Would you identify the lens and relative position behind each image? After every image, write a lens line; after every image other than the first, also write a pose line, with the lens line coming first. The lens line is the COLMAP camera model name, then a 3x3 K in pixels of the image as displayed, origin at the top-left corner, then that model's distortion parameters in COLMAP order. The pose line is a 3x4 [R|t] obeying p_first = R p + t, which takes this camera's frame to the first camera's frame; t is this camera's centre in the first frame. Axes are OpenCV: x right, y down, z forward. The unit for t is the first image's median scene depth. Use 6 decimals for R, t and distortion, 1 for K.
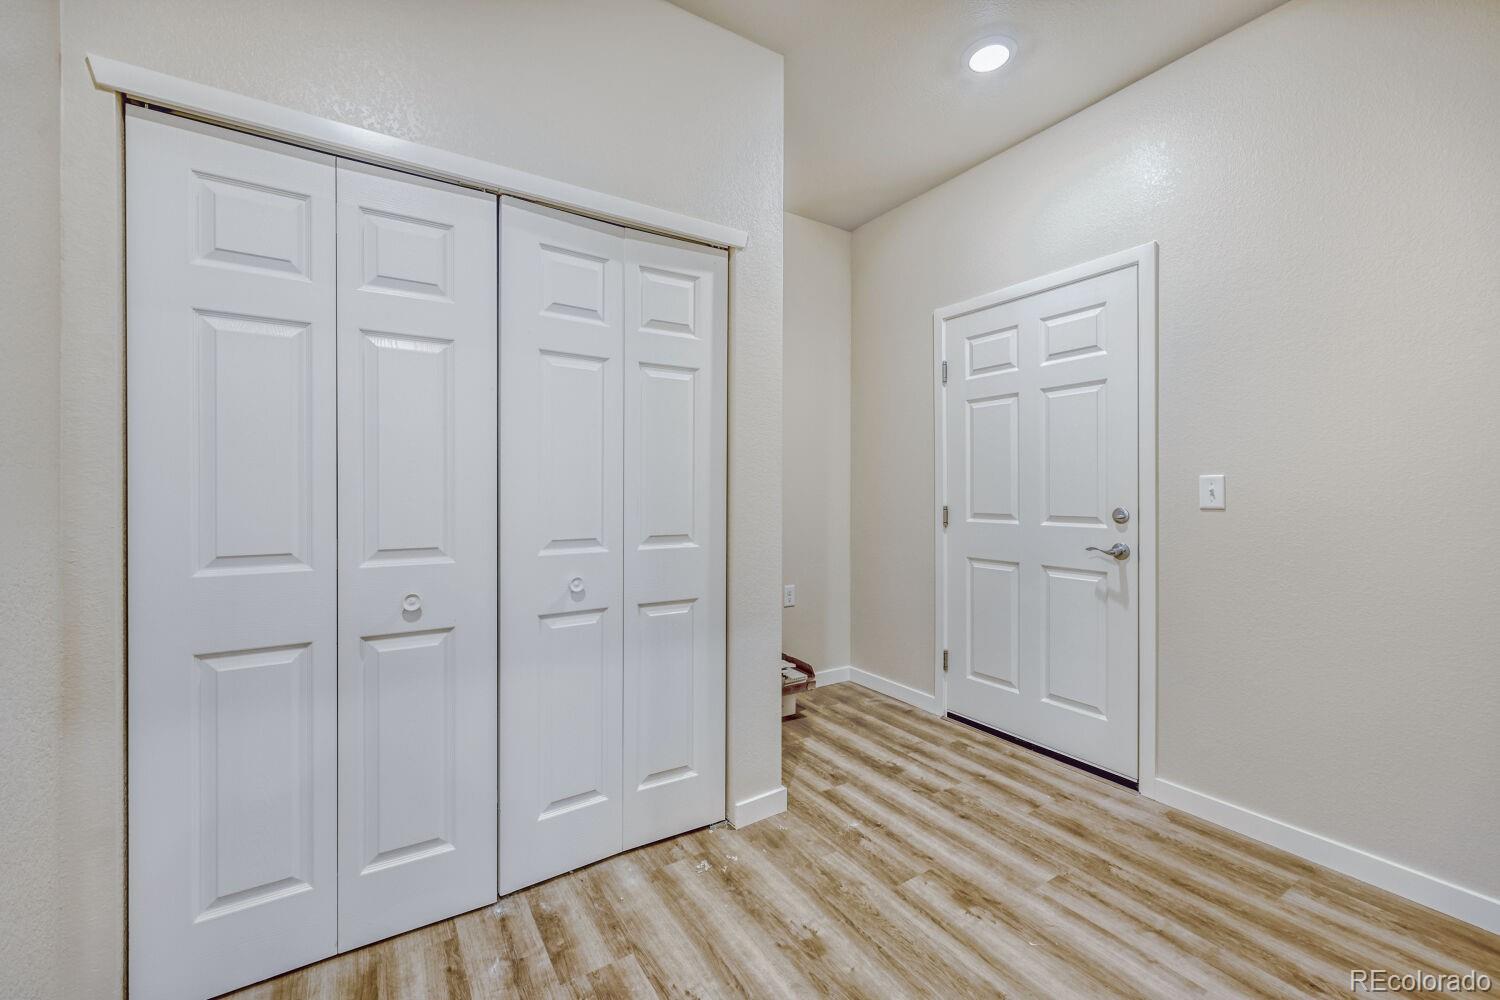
lens RADIAL K [[604.1, 0, 742.1], [0, 604.1, 499.7], [0, 0, 1]] dist [0.000611, 0.000106]
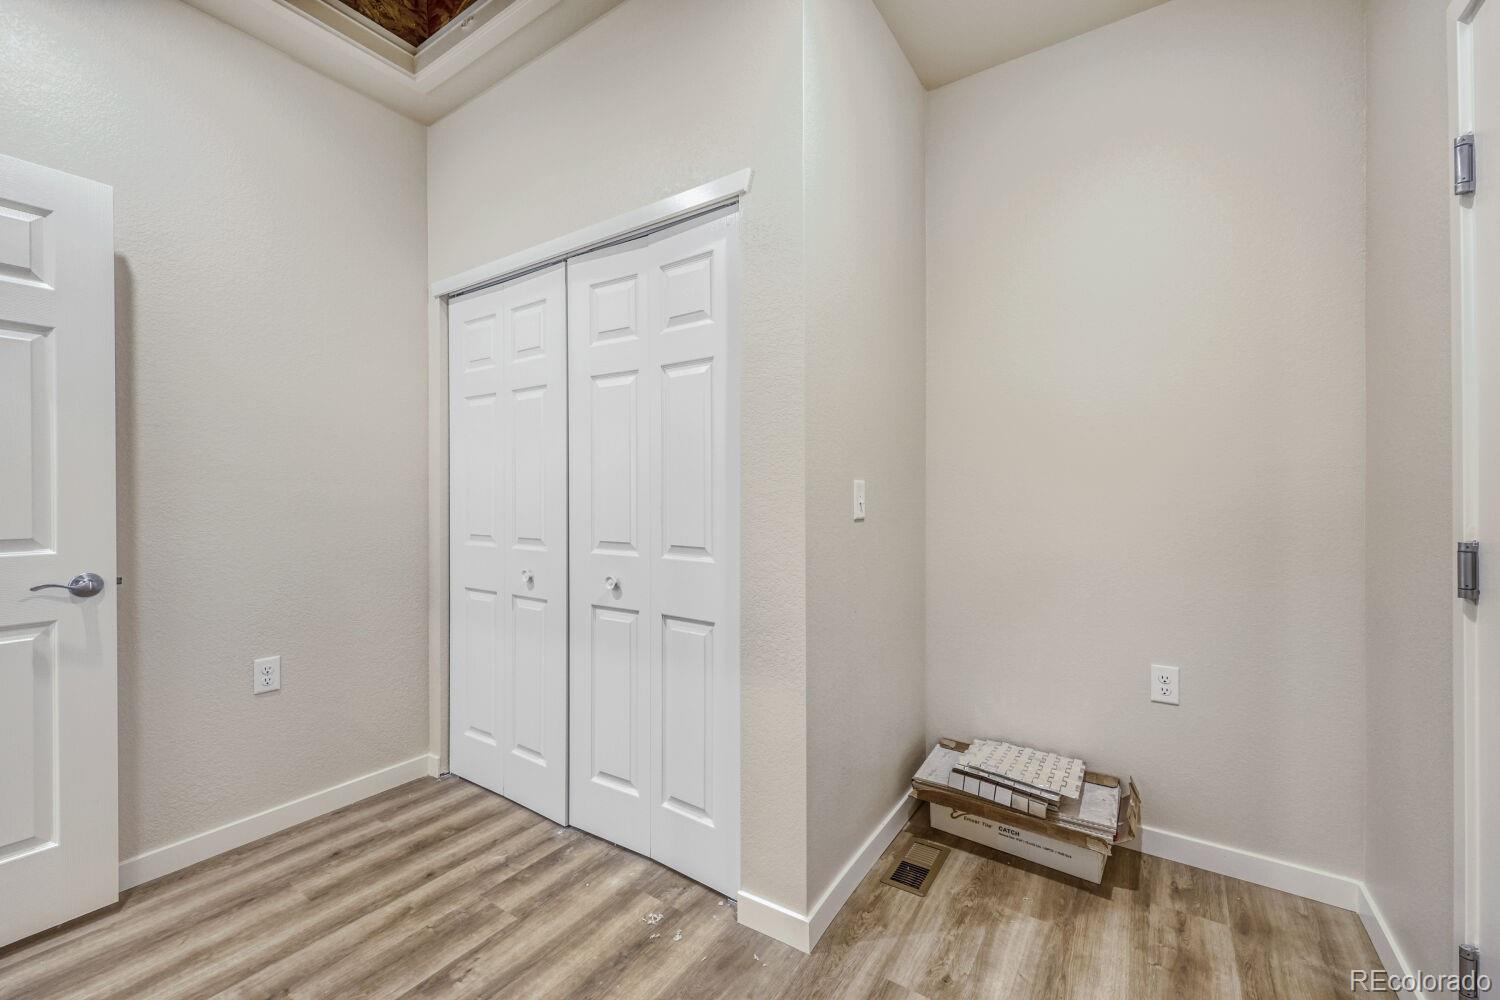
lens RADIAL K [[604.1, 0, 741.1], [0, 604.1, 502.0], [0, 0, 1]] dist [0.000611, 0.000106]
pose [[0.398310, 0.011480, -0.917179, 0.768305], [-0.014781, 0.999872, 0.006095, -0.015838], [0.917132, 0.011129, 0.398428, 0.725783]]
